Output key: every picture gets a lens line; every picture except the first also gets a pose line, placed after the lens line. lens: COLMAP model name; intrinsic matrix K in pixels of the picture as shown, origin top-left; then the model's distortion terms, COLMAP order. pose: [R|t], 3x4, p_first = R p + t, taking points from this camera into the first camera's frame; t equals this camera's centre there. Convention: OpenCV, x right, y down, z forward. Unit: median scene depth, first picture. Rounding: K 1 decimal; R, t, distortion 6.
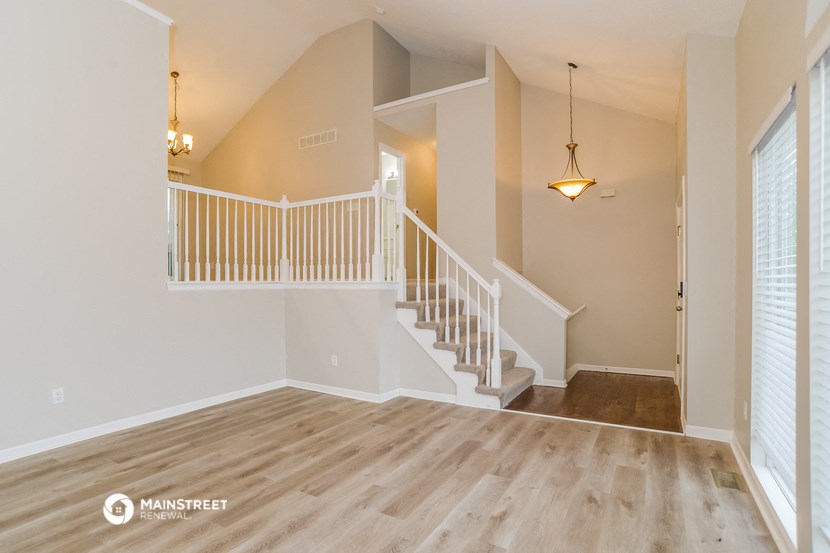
lens RADIAL K [[420.6, 0, 408.6], [0, 420.6, 282.0], [0, 0, 1]] dist [-0.094640, 0.051613]
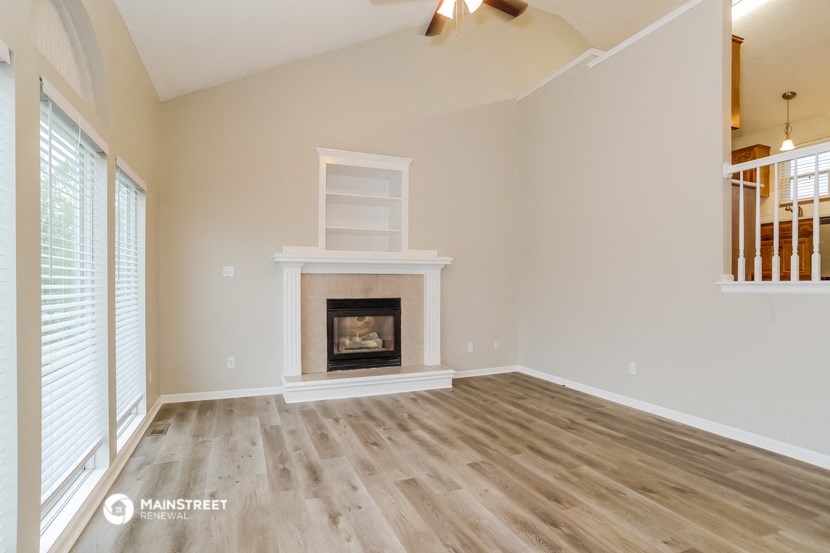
lens RADIAL K [[420.6, 0, 408.6], [0, 420.6, 282.0], [0, 0, 1]] dist [-0.094640, 0.051613]
pose [[-0.599590, 0.001399, -0.800306, 0.576330], [0.003784, 0.999992, -0.001087, -0.000842], [0.800299, -0.003680, -0.599590, 1.099093]]
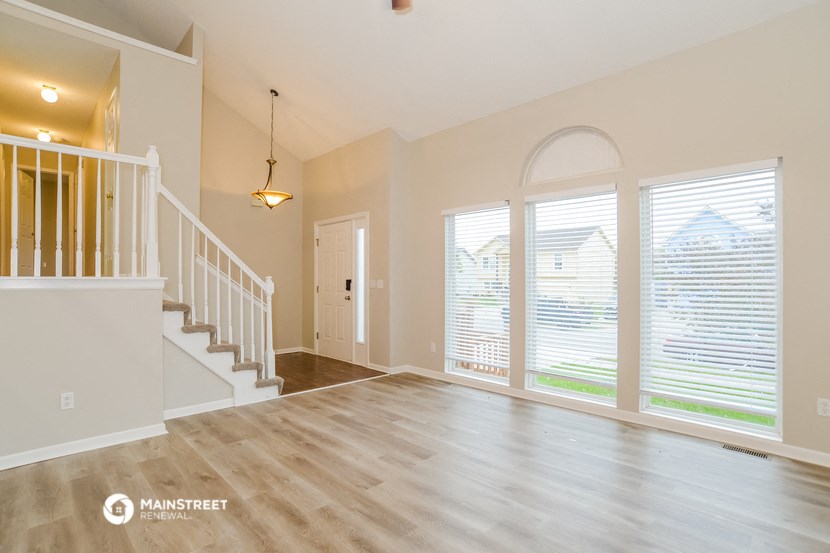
lens RADIAL K [[420.6, 0, 408.6], [0, 420.6, 282.0], [0, 0, 1]] dist [-0.094640, 0.051613]
pose [[0.264216, -0.001470, 0.964462, -0.856173], [-0.005815, 0.999978, 0.003118, 0.002870], [-0.964446, -0.006432, 0.264202, 0.457296]]
